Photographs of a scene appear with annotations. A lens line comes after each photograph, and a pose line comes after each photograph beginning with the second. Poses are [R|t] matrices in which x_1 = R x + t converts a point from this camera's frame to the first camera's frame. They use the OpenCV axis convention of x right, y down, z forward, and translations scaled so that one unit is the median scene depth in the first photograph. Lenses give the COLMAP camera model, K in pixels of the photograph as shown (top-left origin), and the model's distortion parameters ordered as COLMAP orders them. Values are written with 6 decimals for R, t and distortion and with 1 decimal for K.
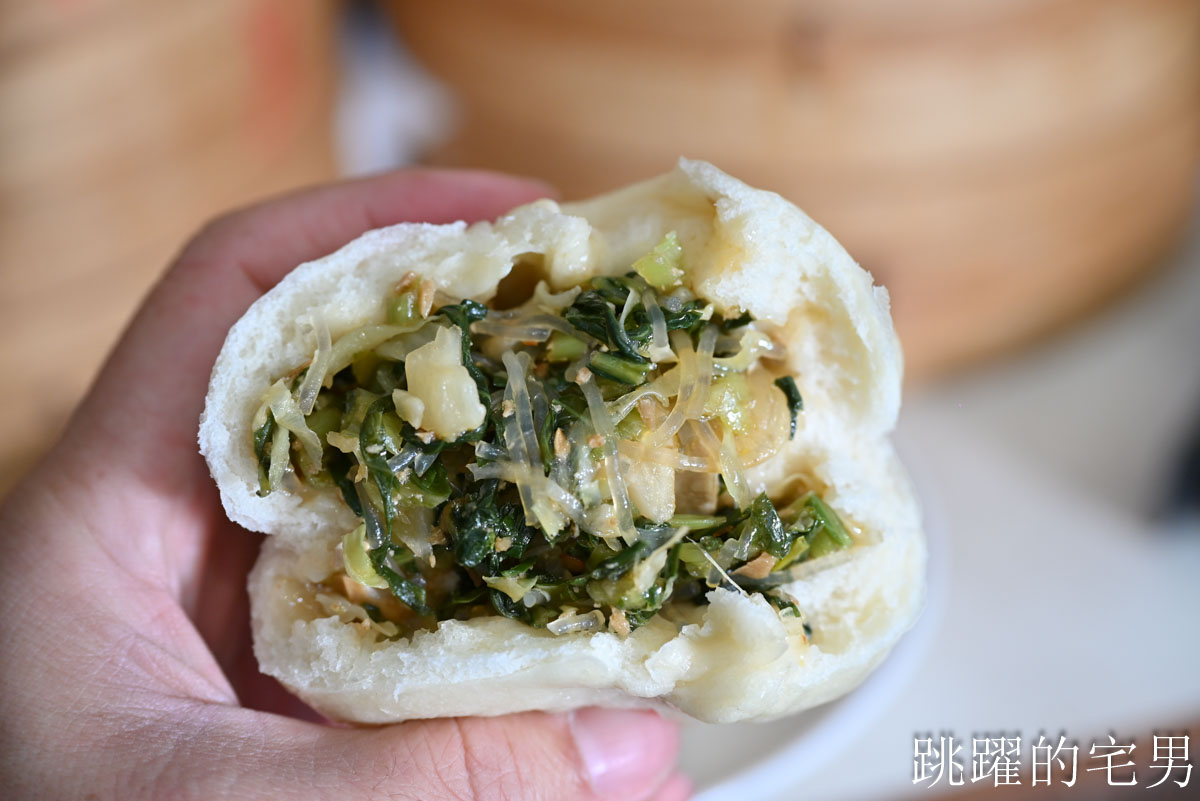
lens RADIAL K [[2000.9, 0, 600.0], [0, 2000.9, 400.5], [0, 0, 1]] dist [-0.002293, -0.032073]
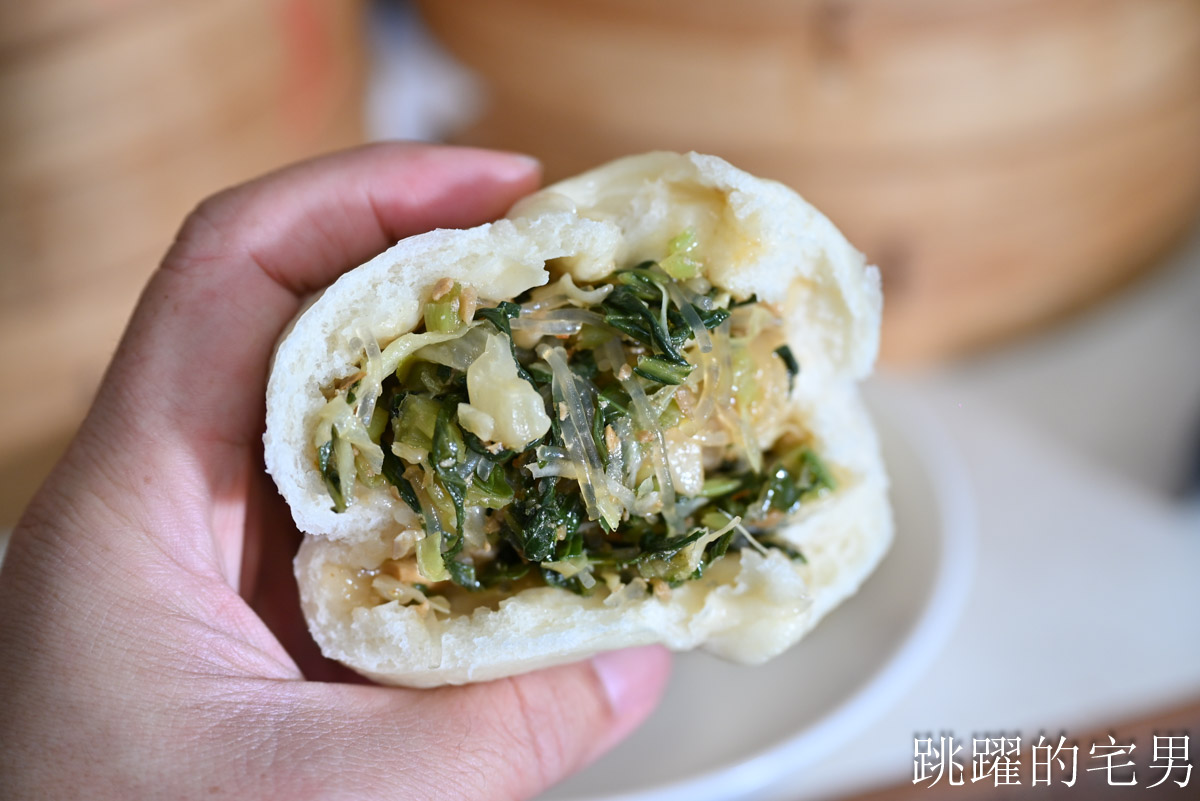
lens RADIAL K [[2000.9, 0, 600.0], [0, 2000.9, 400.5], [0, 0, 1]] dist [-0.002293, -0.032073]
pose [[0.962654, -0.083825, 0.257432, -0.295199], [0.021730, 0.971716, 0.235152, -0.247736], [-0.269862, -0.220776, 0.937247, -0.010526]]
